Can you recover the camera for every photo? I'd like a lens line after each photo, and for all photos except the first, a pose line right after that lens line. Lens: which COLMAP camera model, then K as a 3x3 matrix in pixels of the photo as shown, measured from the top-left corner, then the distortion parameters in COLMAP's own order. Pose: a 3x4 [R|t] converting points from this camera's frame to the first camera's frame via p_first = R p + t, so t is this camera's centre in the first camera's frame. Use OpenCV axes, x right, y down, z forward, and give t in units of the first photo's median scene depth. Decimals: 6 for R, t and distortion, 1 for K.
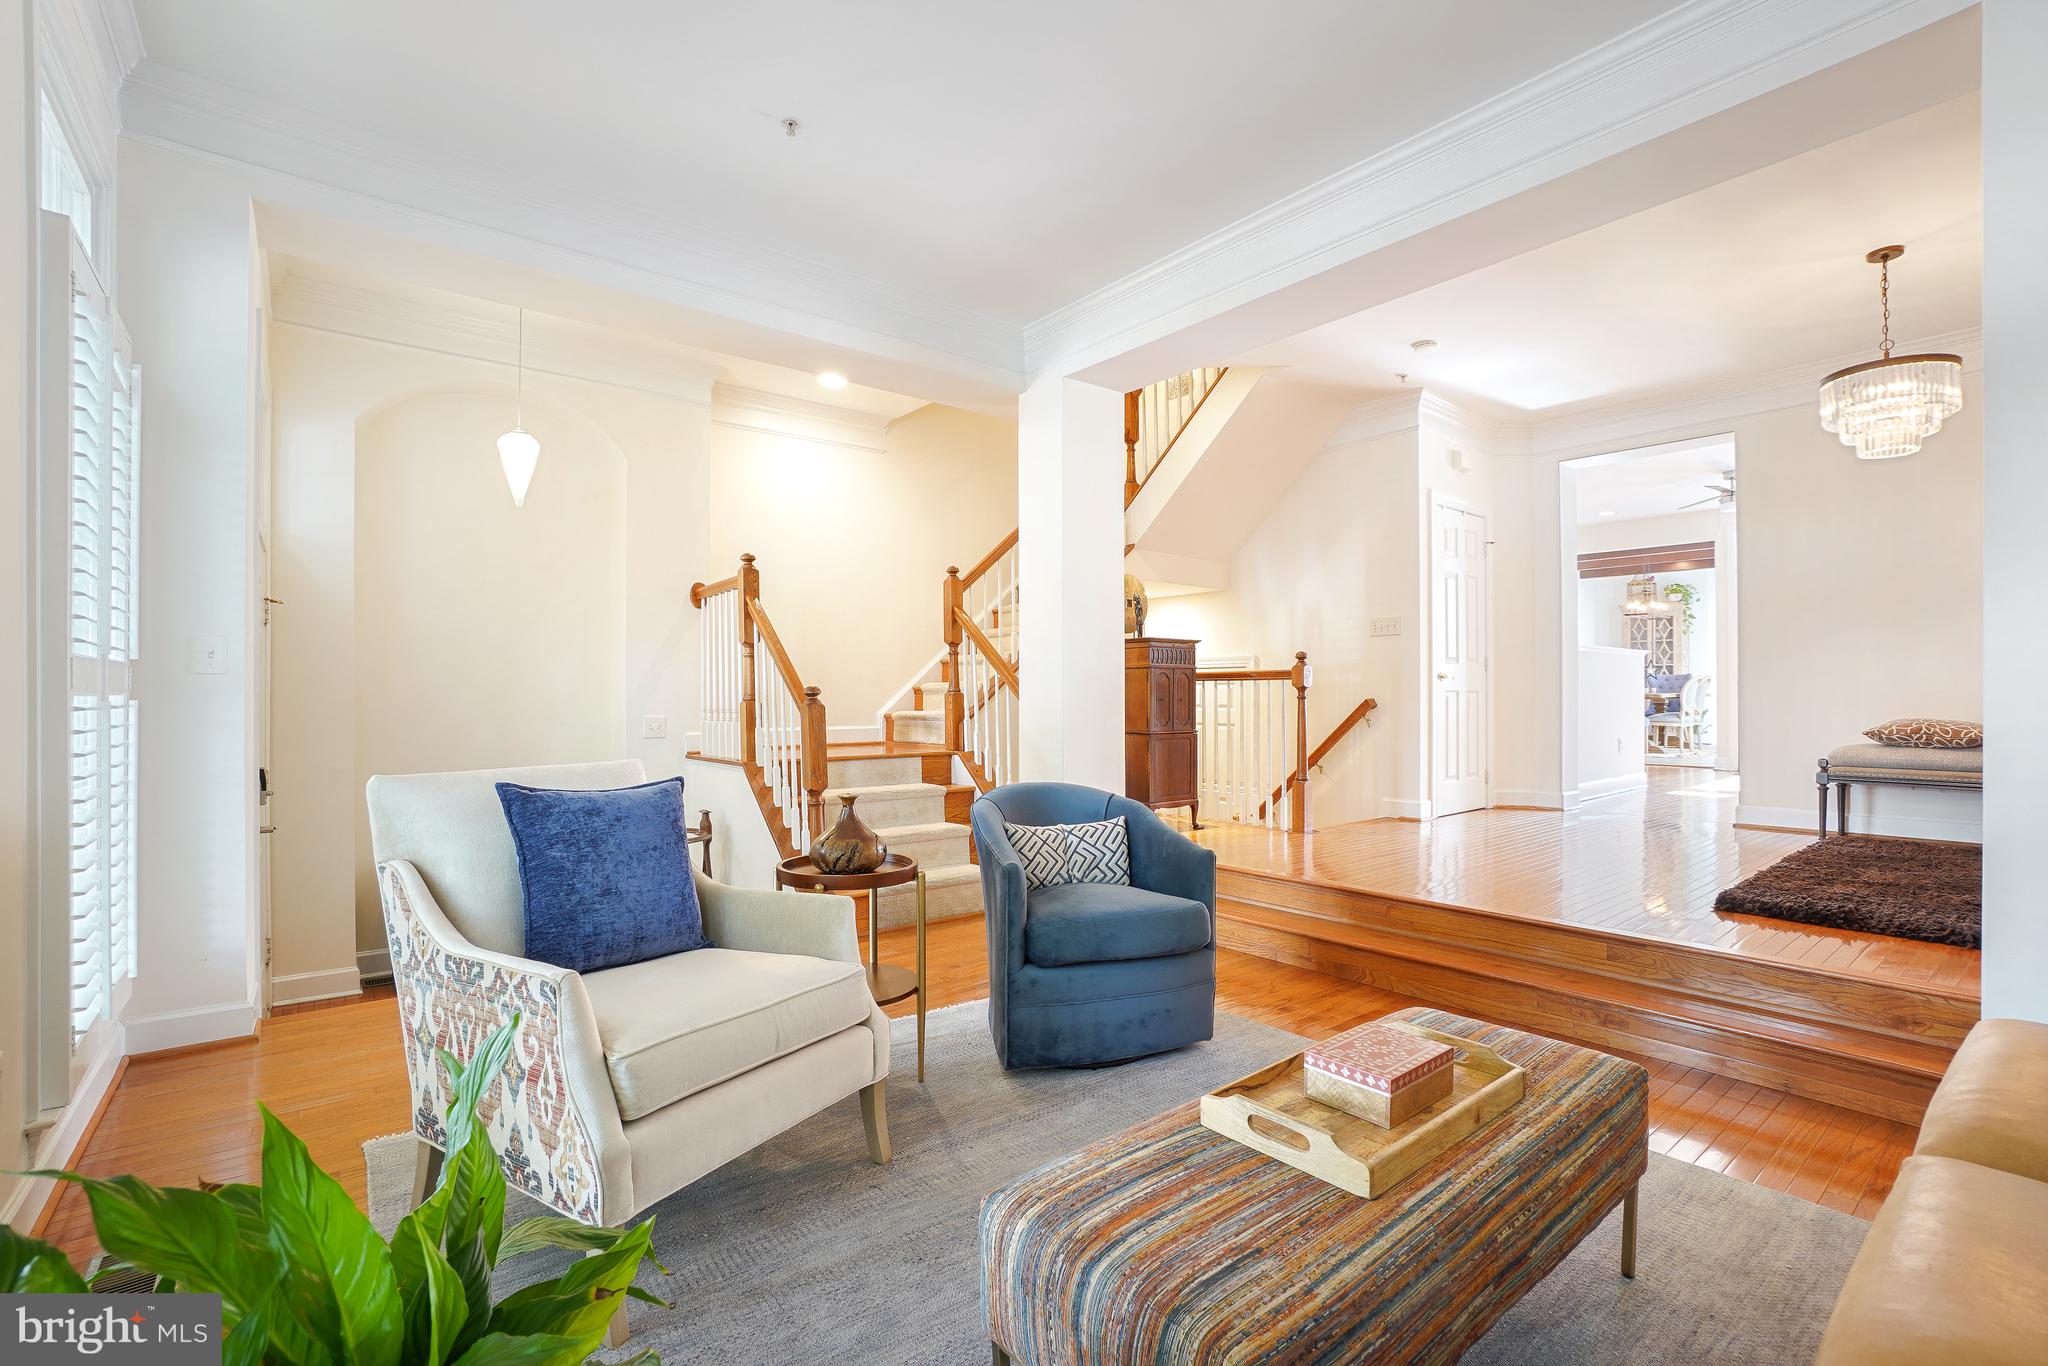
lens RADIAL K [[911.7, 0, 1026.0], [0, 911.7, 699.5], [0, 0, 1]] dist [-0.070454, 0.023448]
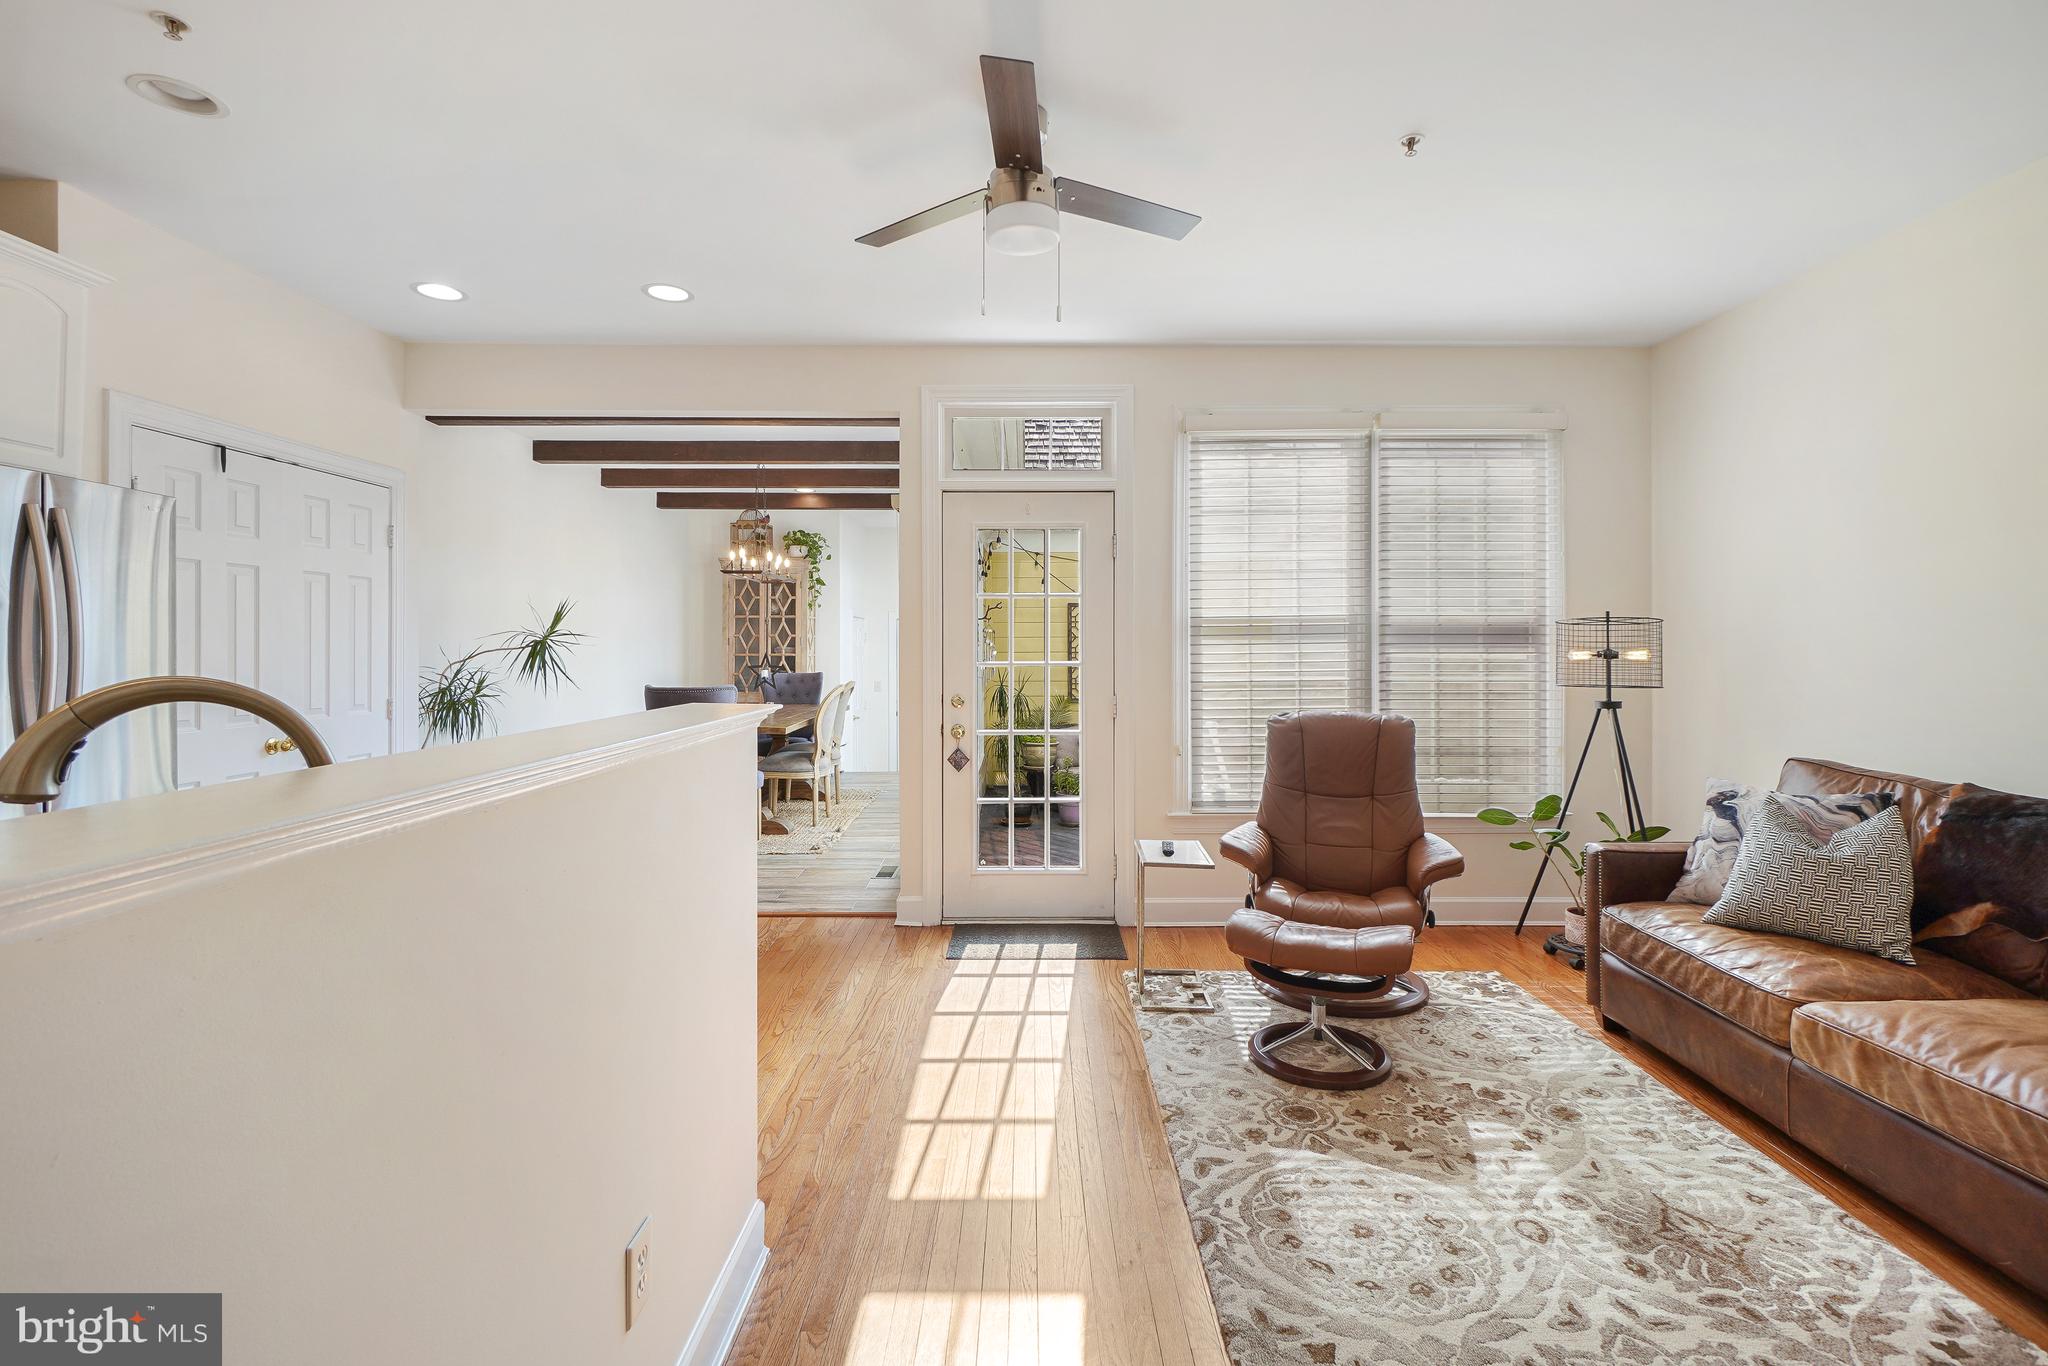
lens RADIAL K [[917.7, 0, 1035.1], [0, 917.7, 644.5], [0, 0, 1]] dist [-0.000129, -0.001549]
pose [[0.615575, 0.004850, 0.788063, 0.724582], [0.003881, 0.999950, -0.009185, -0.093726], [-0.788069, 0.008712, 0.615526, 1.042814]]
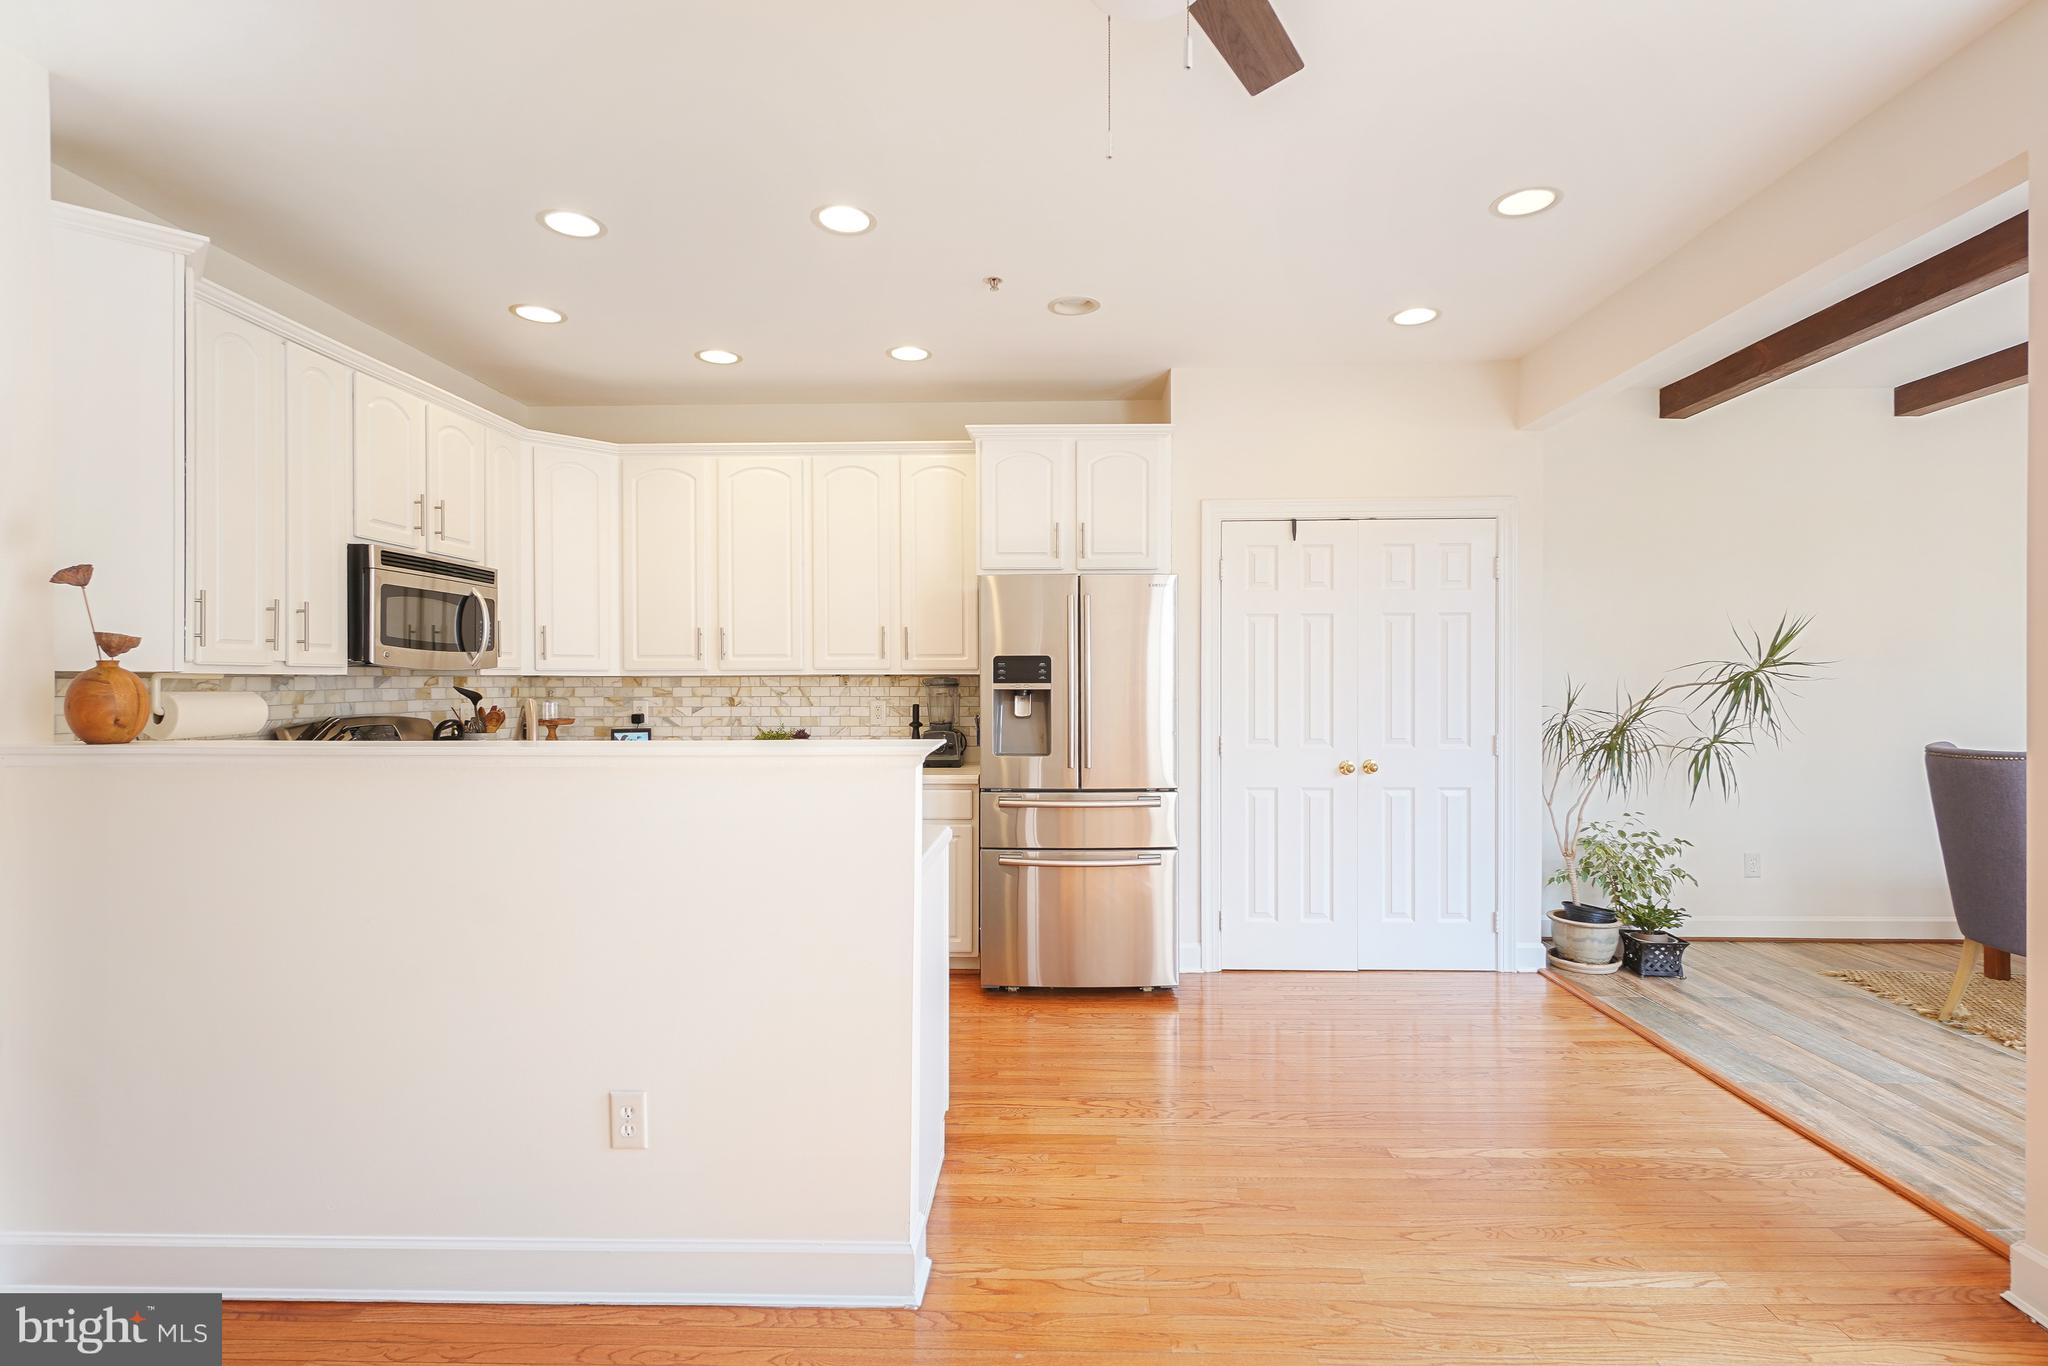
lens RADIAL K [[974.0, 0, 1038.5], [0, 974.0, 688.2], [0, 0, 1]] dist [0.016635, -0.012344]
pose [[0.765715, 0.006228, -0.643150, 1.195744], [-0.004512, 0.999981, 0.004311, -0.096961], [0.643164, -0.000399, 0.765728, 1.089594]]
